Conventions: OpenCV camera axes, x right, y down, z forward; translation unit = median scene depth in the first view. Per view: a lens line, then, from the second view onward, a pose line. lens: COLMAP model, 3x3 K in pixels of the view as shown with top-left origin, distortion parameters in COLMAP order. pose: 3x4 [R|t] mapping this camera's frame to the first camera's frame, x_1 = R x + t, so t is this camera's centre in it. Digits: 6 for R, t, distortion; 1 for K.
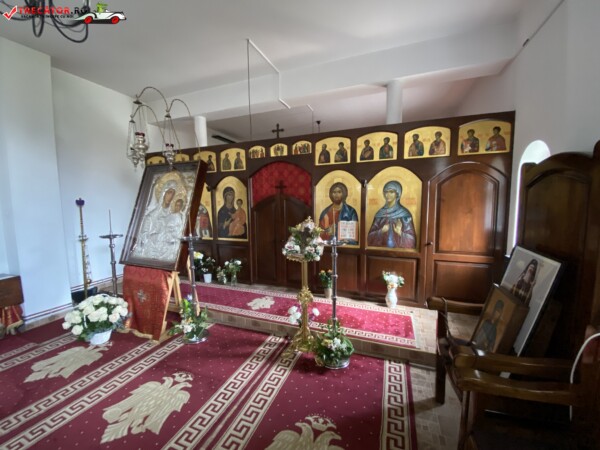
lens RADIAL K [[238.4, 0, 298.3], [0, 238.4, 226.7], [0, 0, 1]] dist [0.000302, -0.004470]
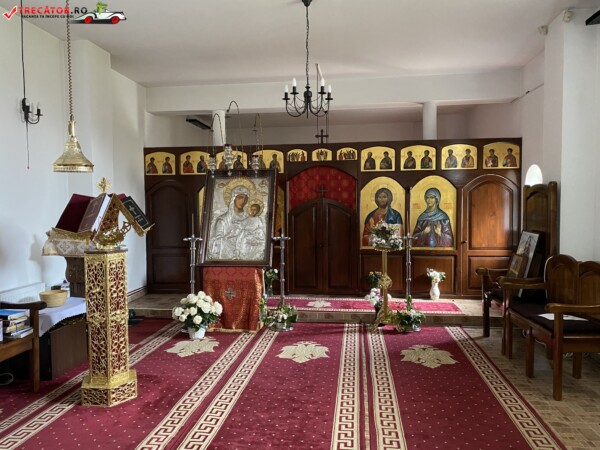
lens RADIAL K [[453.5, 0, 282.4], [0, 453.5, 223.7], [0, 0, 1]] dist [0.005989, -0.005223]
pose [[0.975569, -0.008636, 0.219521, -0.804601], [0.021175, 0.998271, -0.054829, 0.084742], [-0.218668, 0.058138, 0.974066, -0.974932]]
